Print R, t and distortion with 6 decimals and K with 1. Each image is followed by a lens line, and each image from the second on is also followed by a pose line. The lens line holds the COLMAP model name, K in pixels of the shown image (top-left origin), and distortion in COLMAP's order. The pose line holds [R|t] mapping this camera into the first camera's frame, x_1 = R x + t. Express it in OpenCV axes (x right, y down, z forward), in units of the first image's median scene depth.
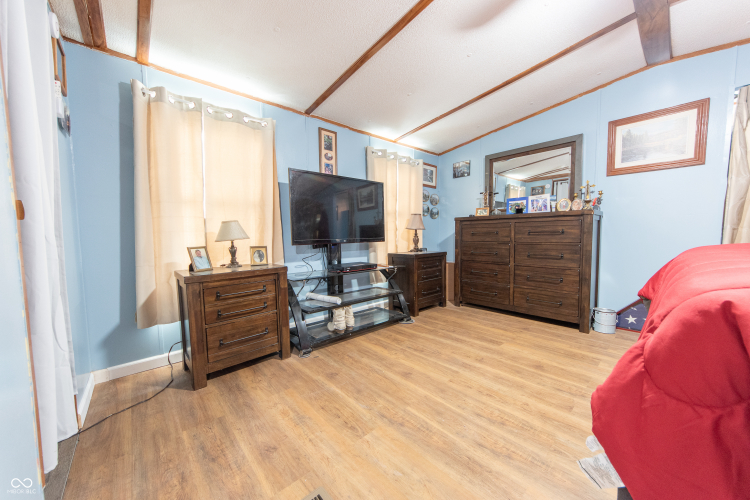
lens RADIAL K [[273.8, 0, 371.3], [0, 273.8, 252.5], [0, 0, 1]] dist [0.000860, 0.000291]
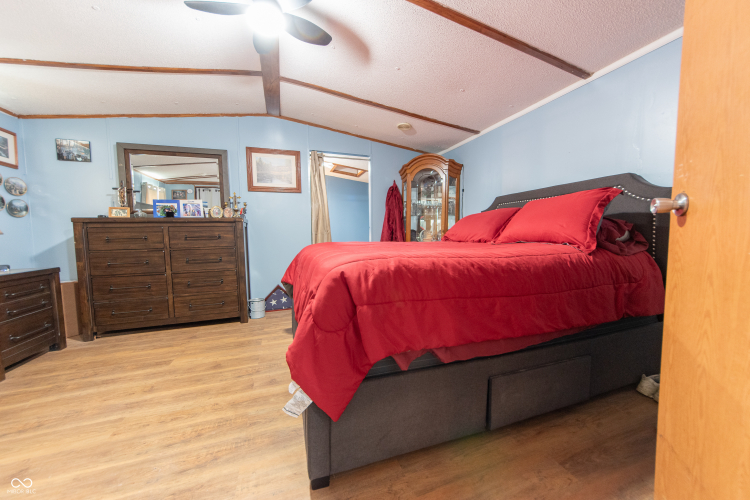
lens RADIAL K [[273.8, 0, 380.0], [0, 273.8, 257.1], [0, 0, 1]] dist [0.000860, 0.000291]
pose [[0.375011, -0.074635, 0.924011, -0.069431], [0.078266, 0.995744, 0.048665, 0.001484], [-0.923711, 0.054069, 0.379256, 0.007132]]
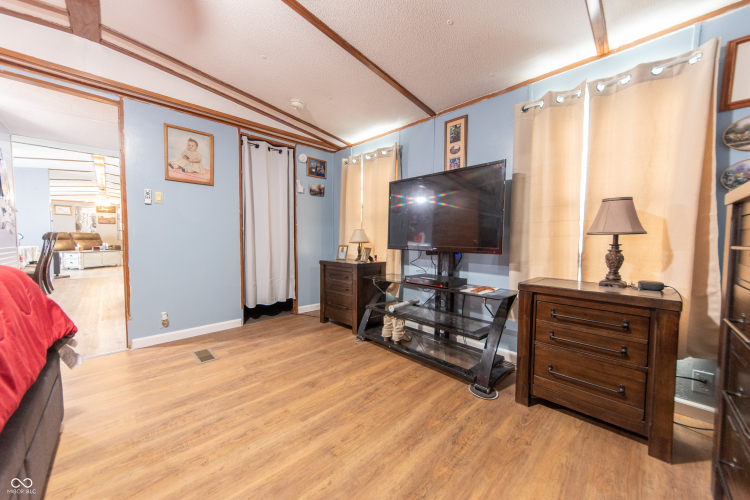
lens RADIAL K [[273.8, 0, 380.1], [0, 273.8, 250.0], [0, 0, 1]] dist [0.000860, 0.000291]
pose [[0.052549, 0.057987, -0.996933, 0.817375], [-0.076815, 0.995590, 0.053860, -0.077589], [0.995660, 0.073749, 0.056772, 0.865409]]
